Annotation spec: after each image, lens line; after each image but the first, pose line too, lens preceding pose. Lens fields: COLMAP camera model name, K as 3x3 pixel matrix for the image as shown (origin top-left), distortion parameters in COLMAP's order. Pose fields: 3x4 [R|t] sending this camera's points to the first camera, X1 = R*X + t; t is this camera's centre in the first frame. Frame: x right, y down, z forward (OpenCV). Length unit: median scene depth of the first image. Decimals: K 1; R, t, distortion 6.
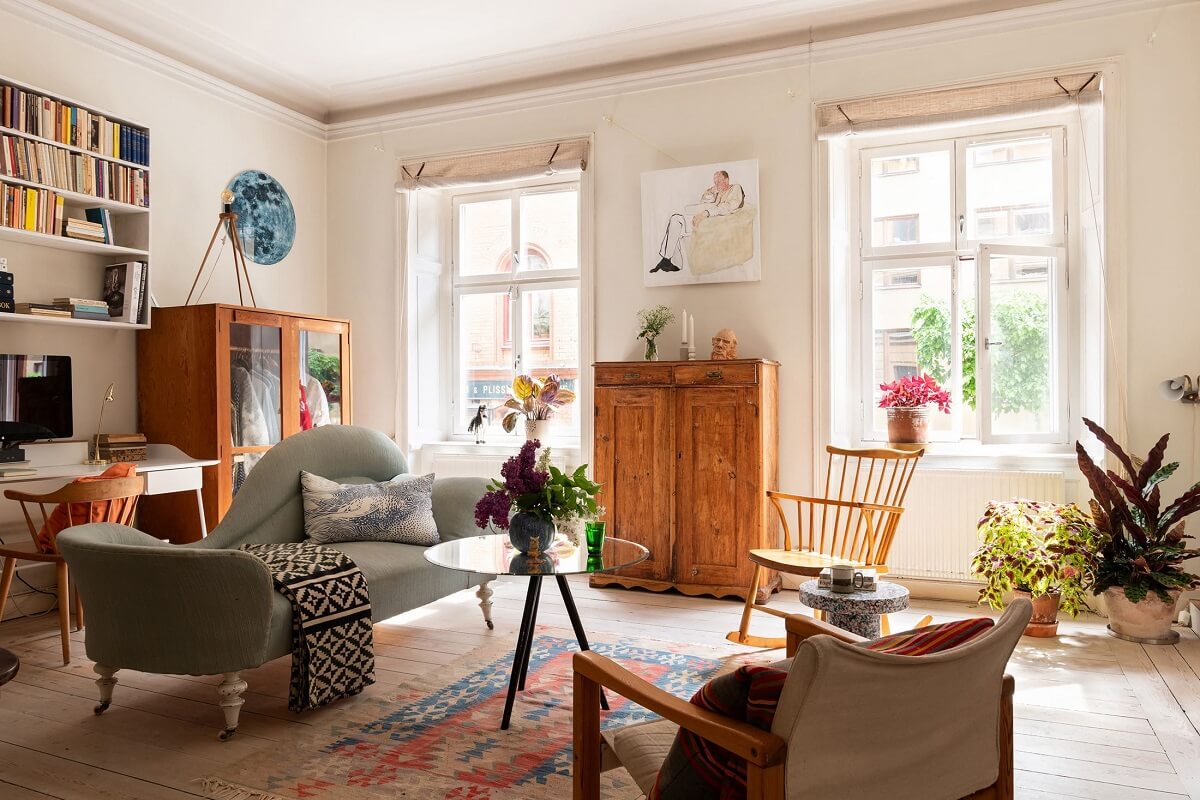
lens RADIAL K [[860.5, 0, 630.9], [0, 860.5, 396.6], [0, 0, 1]] dist [-0.007130, 0.007821]
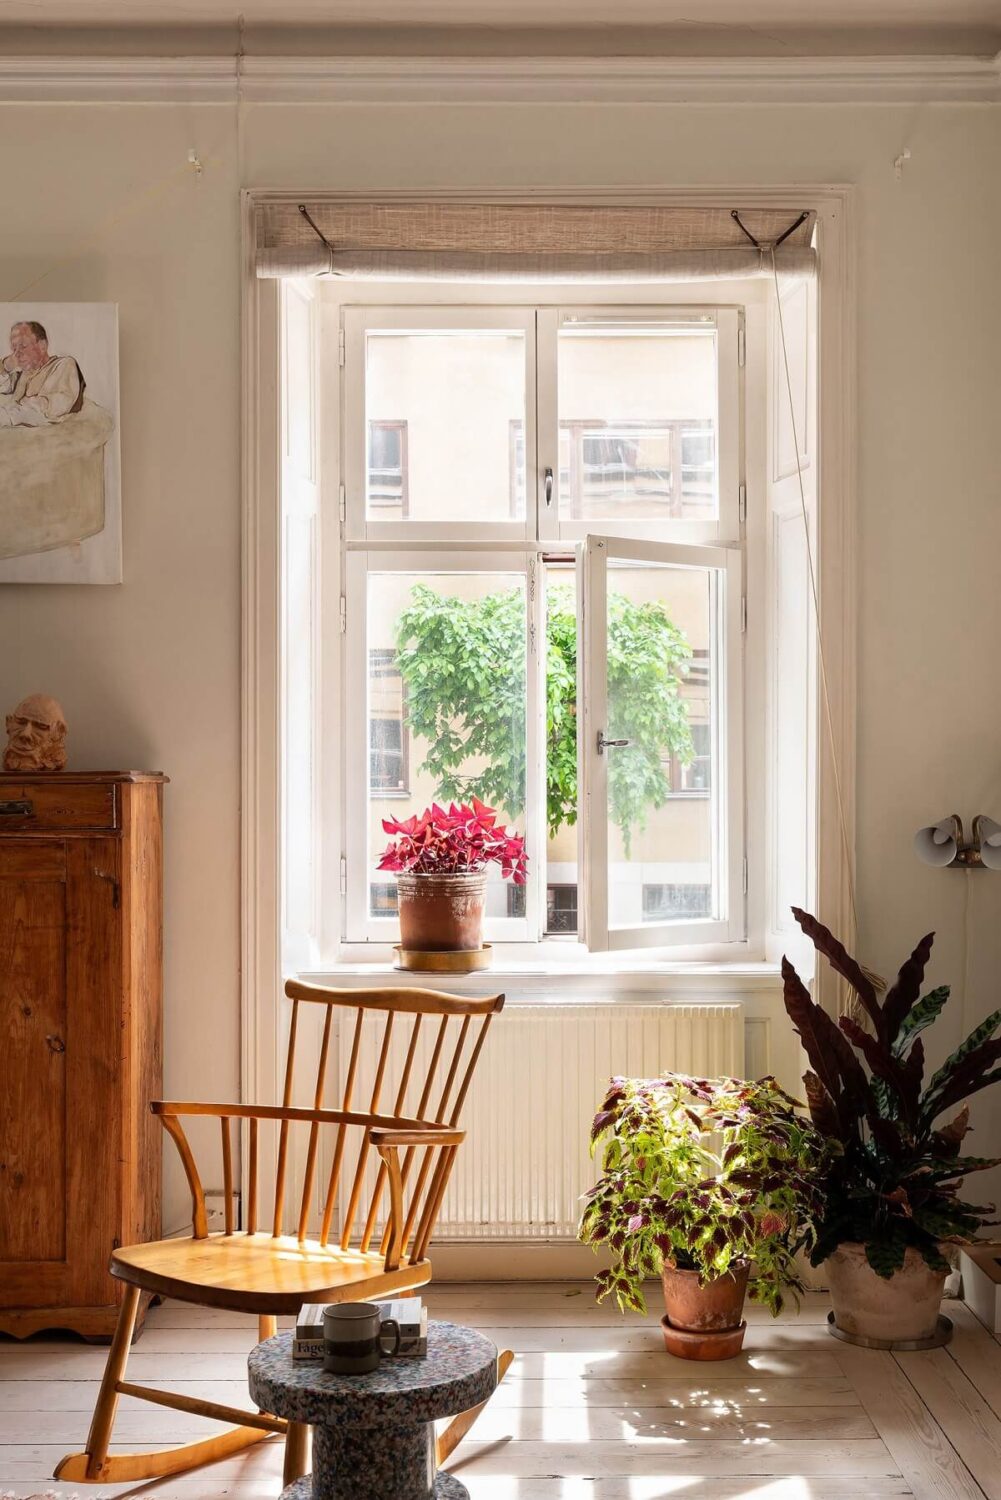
lens RADIAL K [[1785.2, 0, 555.4], [0, 1785.2, 771.7], [0, 0, 1]] dist [0.012436, -0.006396]
pose [[0.914949, 0.005144, 0.403536, -0.013365], [-0.005225, 0.999986, -0.000901, -0.043498], [-0.403535, -0.001284, 0.914963, 0.092326]]
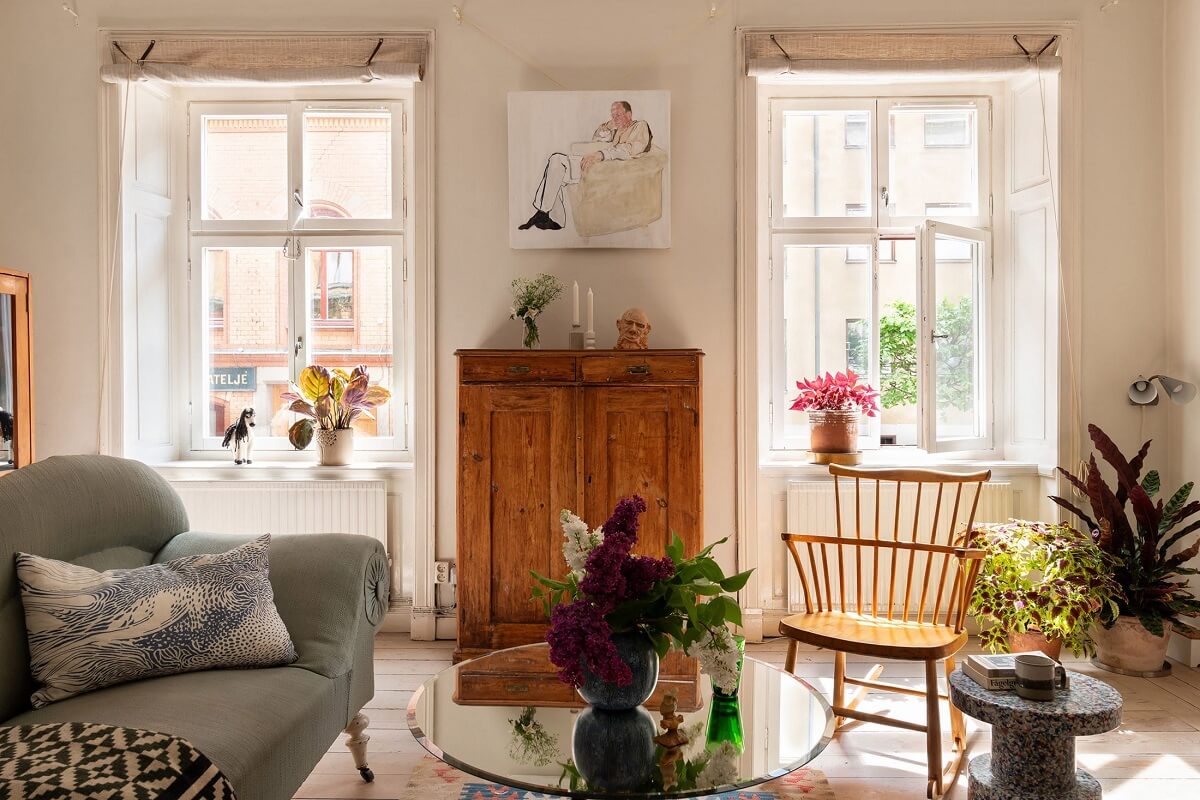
lens RADIAL K [[860.5, 0, 630.9], [0, 860.5, 396.6], [0, 0, 1]] dist [-0.007130, 0.007821]
pose [[0.924413, -0.002431, 0.381386, -0.192512], [-0.002224, 0.999928, 0.011766, -0.010553], [-0.381388, -0.011724, 0.924341, 0.313317]]
